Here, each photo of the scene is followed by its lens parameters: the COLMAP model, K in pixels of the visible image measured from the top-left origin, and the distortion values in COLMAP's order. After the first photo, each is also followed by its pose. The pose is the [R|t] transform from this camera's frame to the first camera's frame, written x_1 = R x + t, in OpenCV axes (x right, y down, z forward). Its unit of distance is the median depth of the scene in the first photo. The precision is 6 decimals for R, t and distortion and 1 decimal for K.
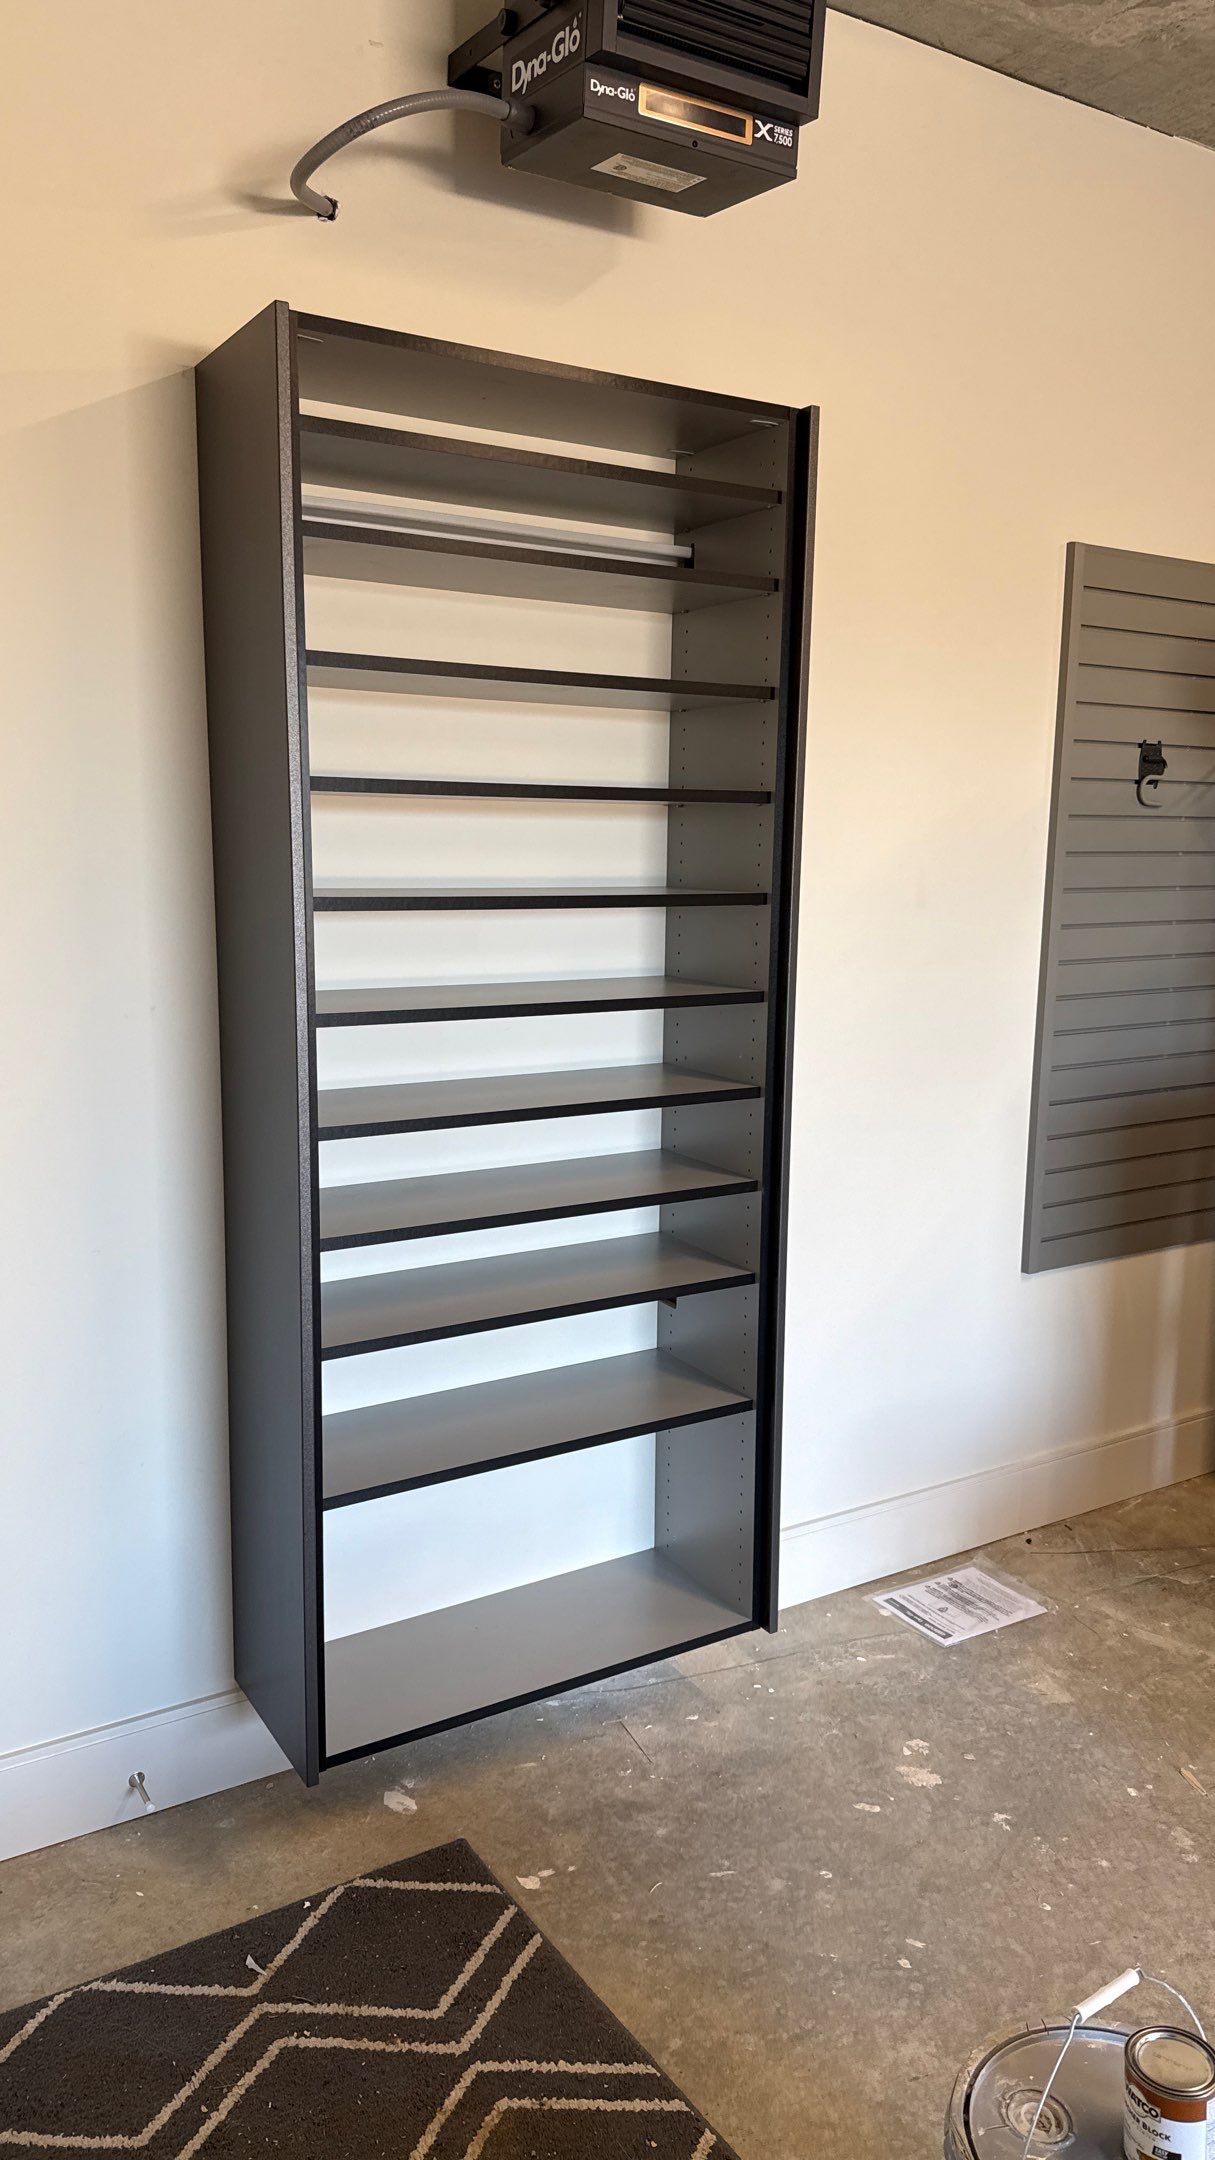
lens RADIAL K [[1611.3, 0, 593.2], [0, 1611.3, 1081.4], [0, 0, 1]] dist [0.005406, -0.012399]
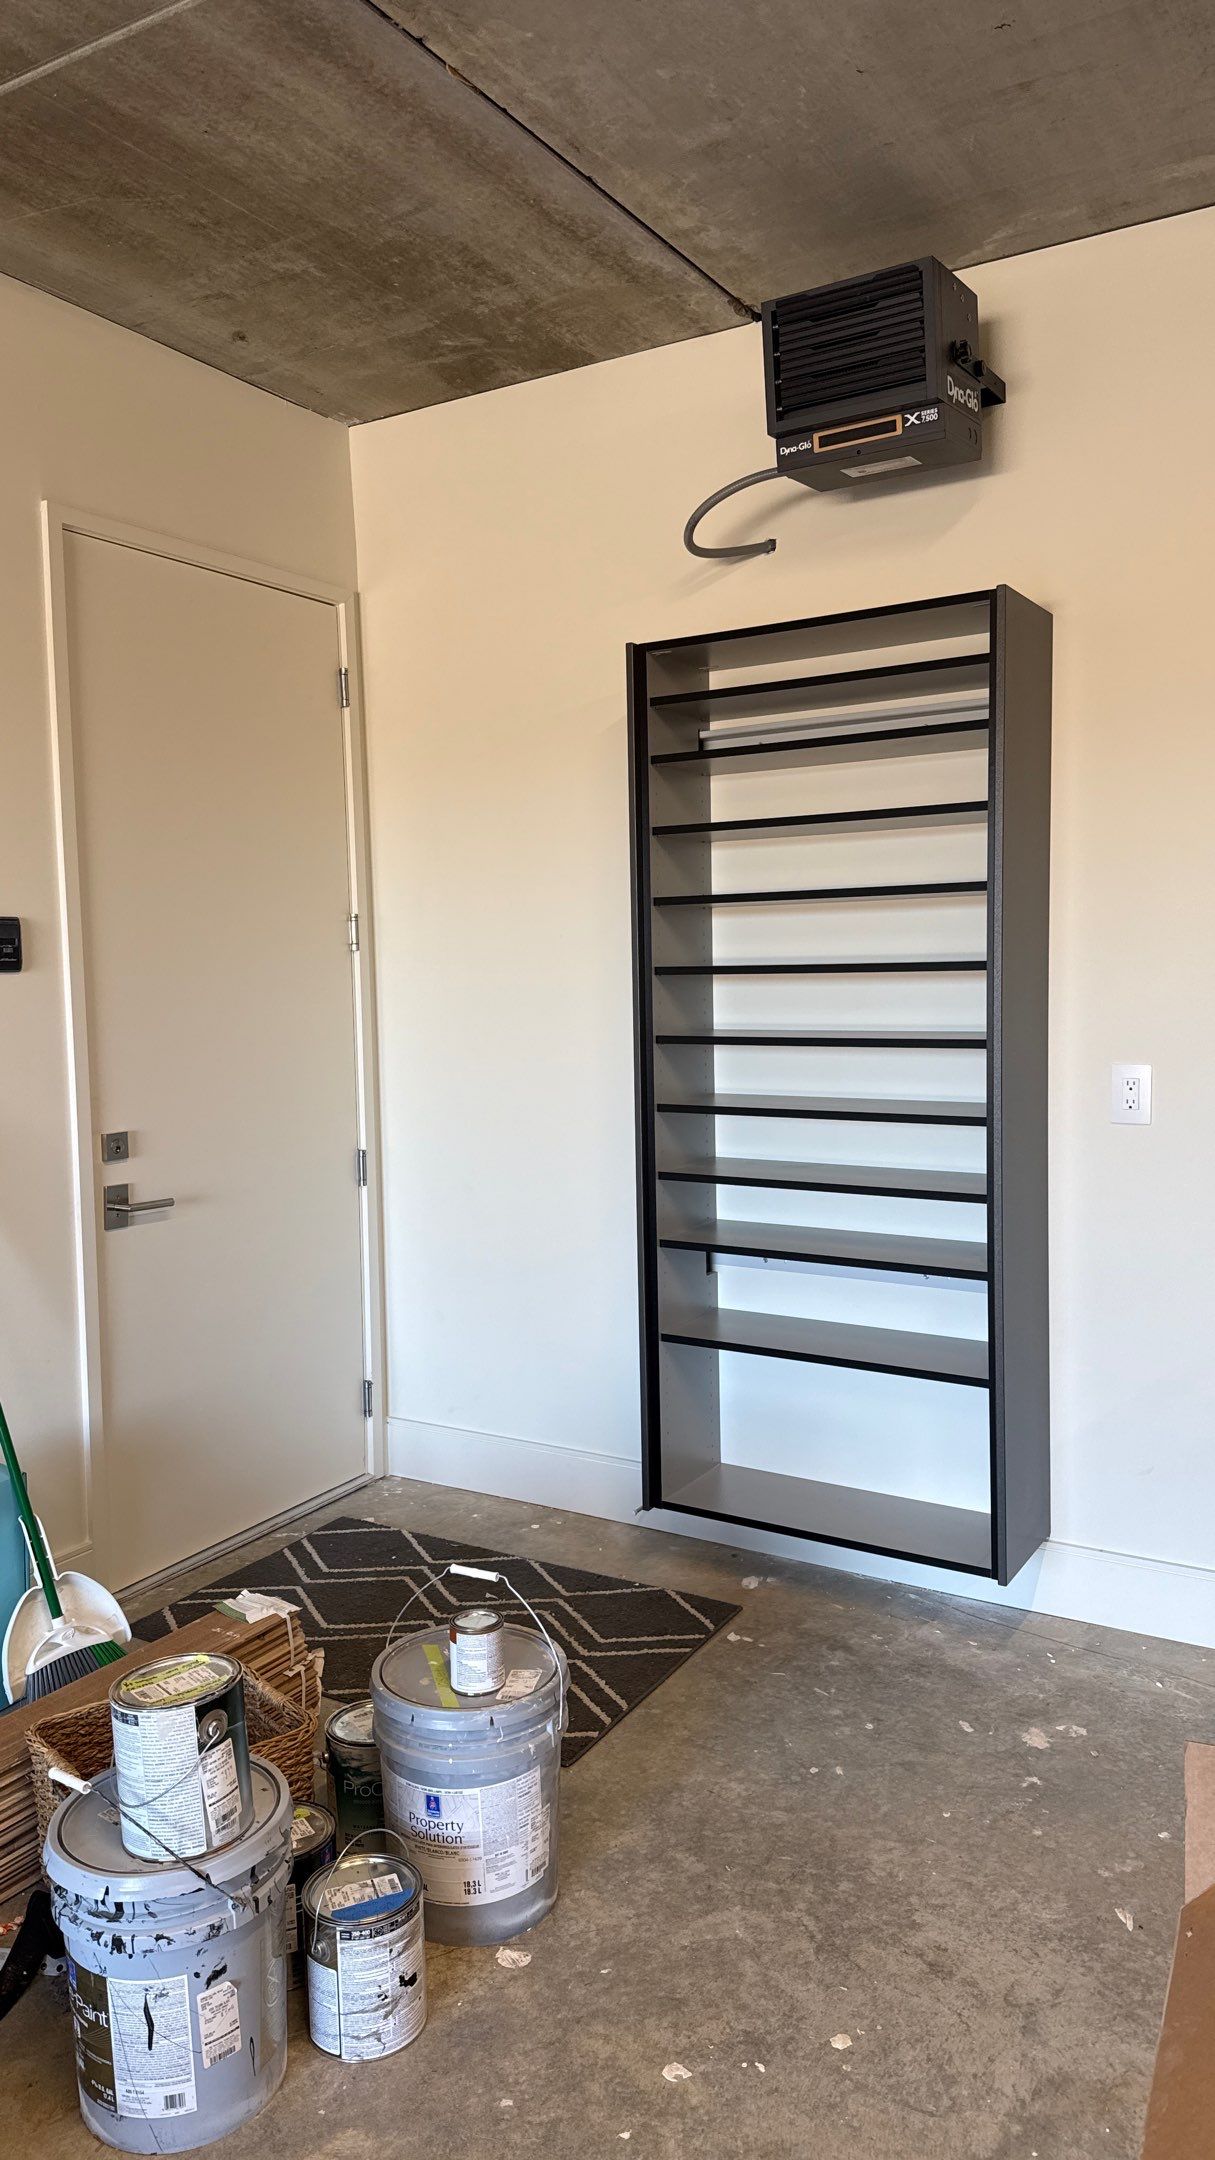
lens RADIAL K [[1602.4, 0, 495.3], [0, 1602.4, 1077.2], [0, 0, 1]] dist [0.088540, -0.186901]
pose [[0.376626, 0.049021, -0.925068, 1.221164], [-0.122008, 0.992525, 0.002922, 0.014557], [0.918296, 0.111766, 0.379791, 0.188494]]
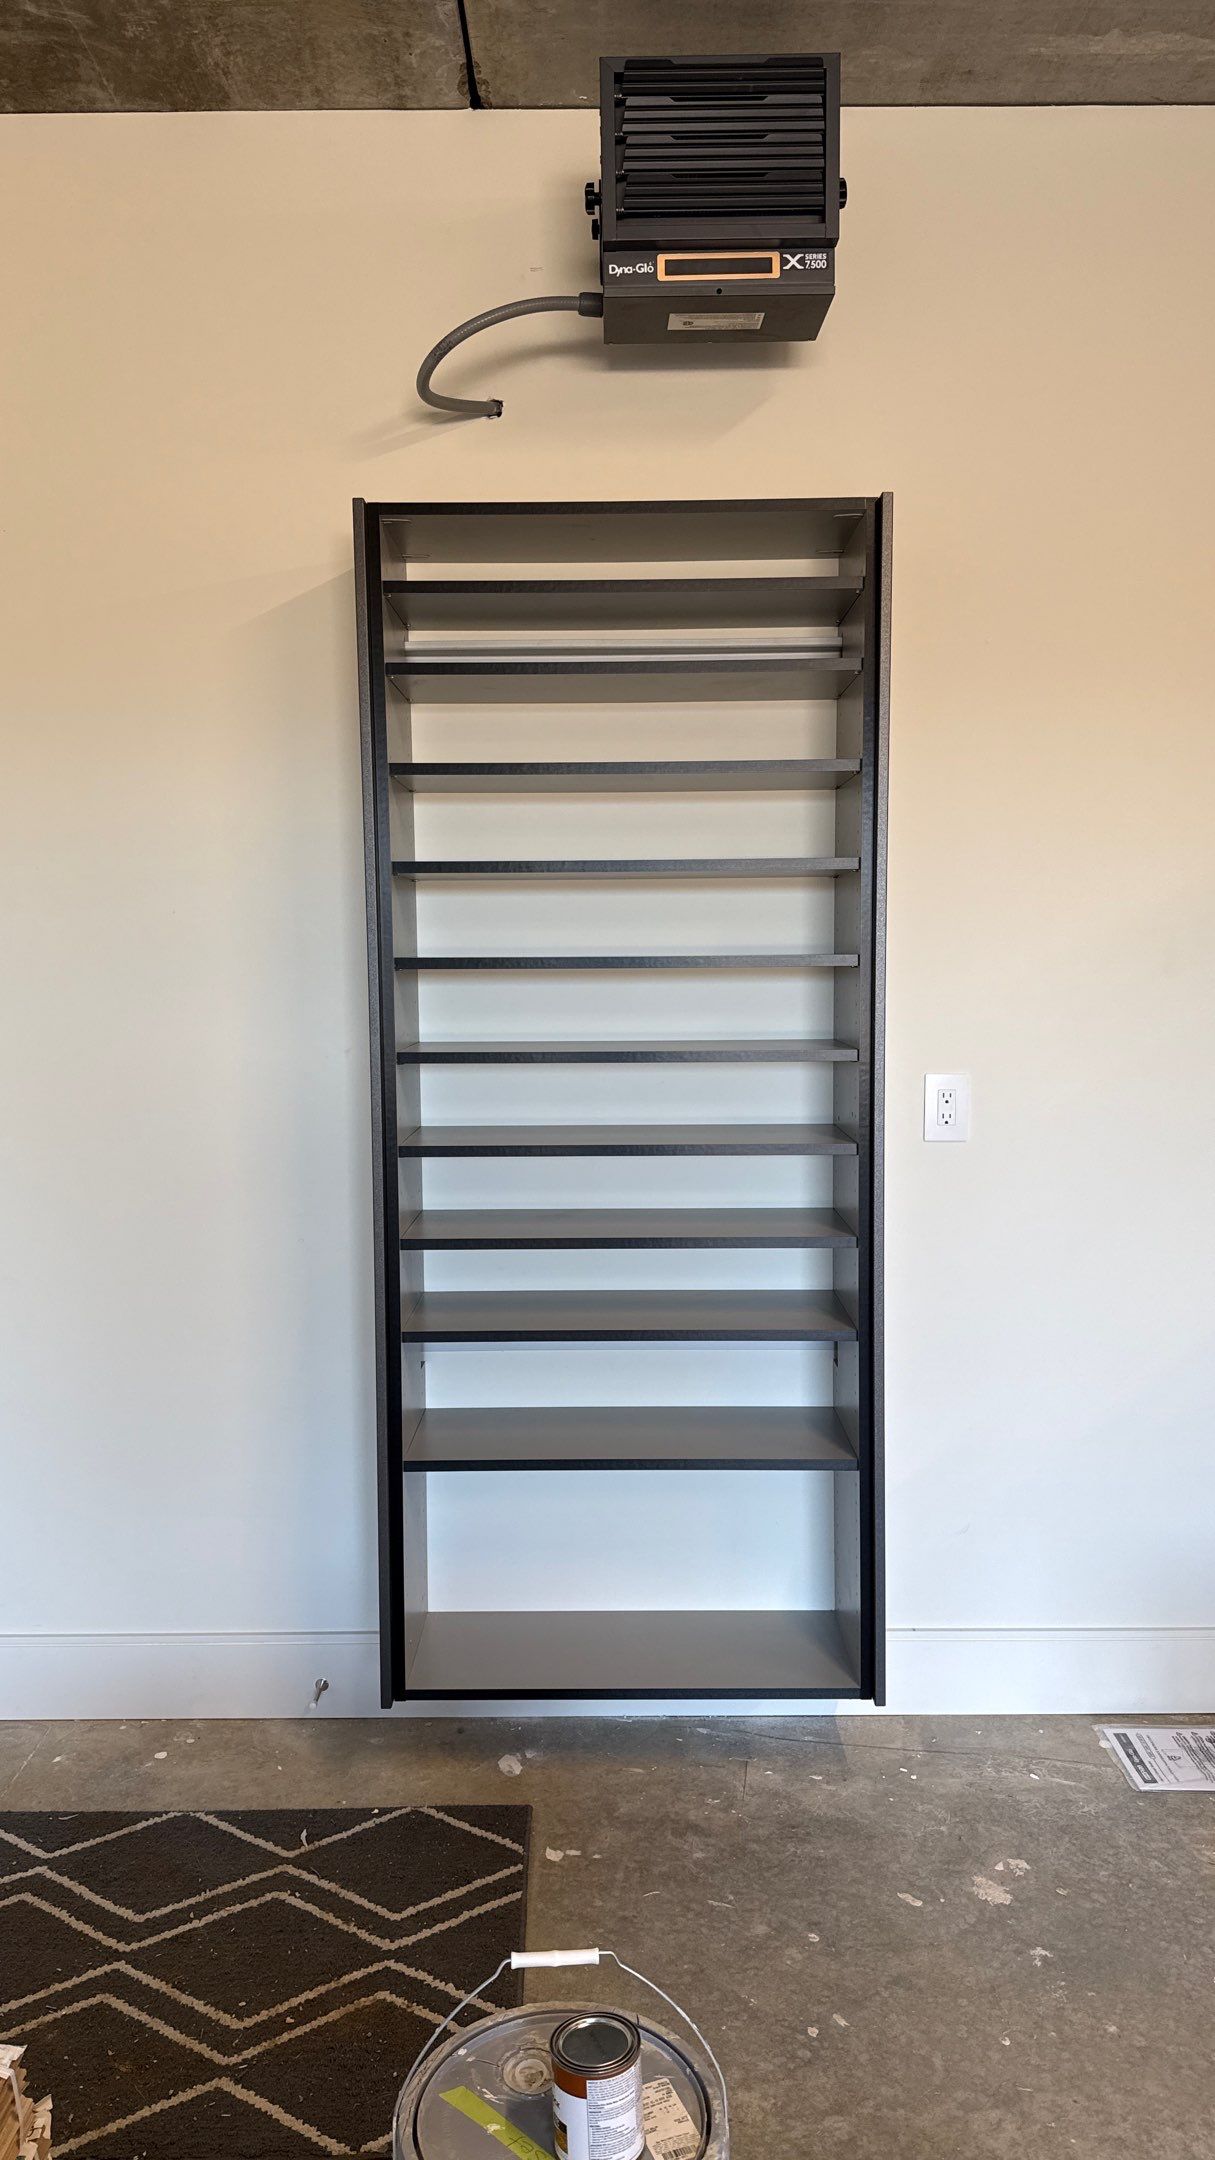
lens RADIAL K [[1611.3, 0, 593.2], [0, 1611.3, 1081.4], [0, 0, 1]] dist [0.005406, -0.012399]
pose [[0.836318, 0.026776, -0.547591, 0.572579], [-0.069309, 0.995957, -0.057153, 0.034791], [0.543846, 0.085751, 0.834792, 0.055956]]
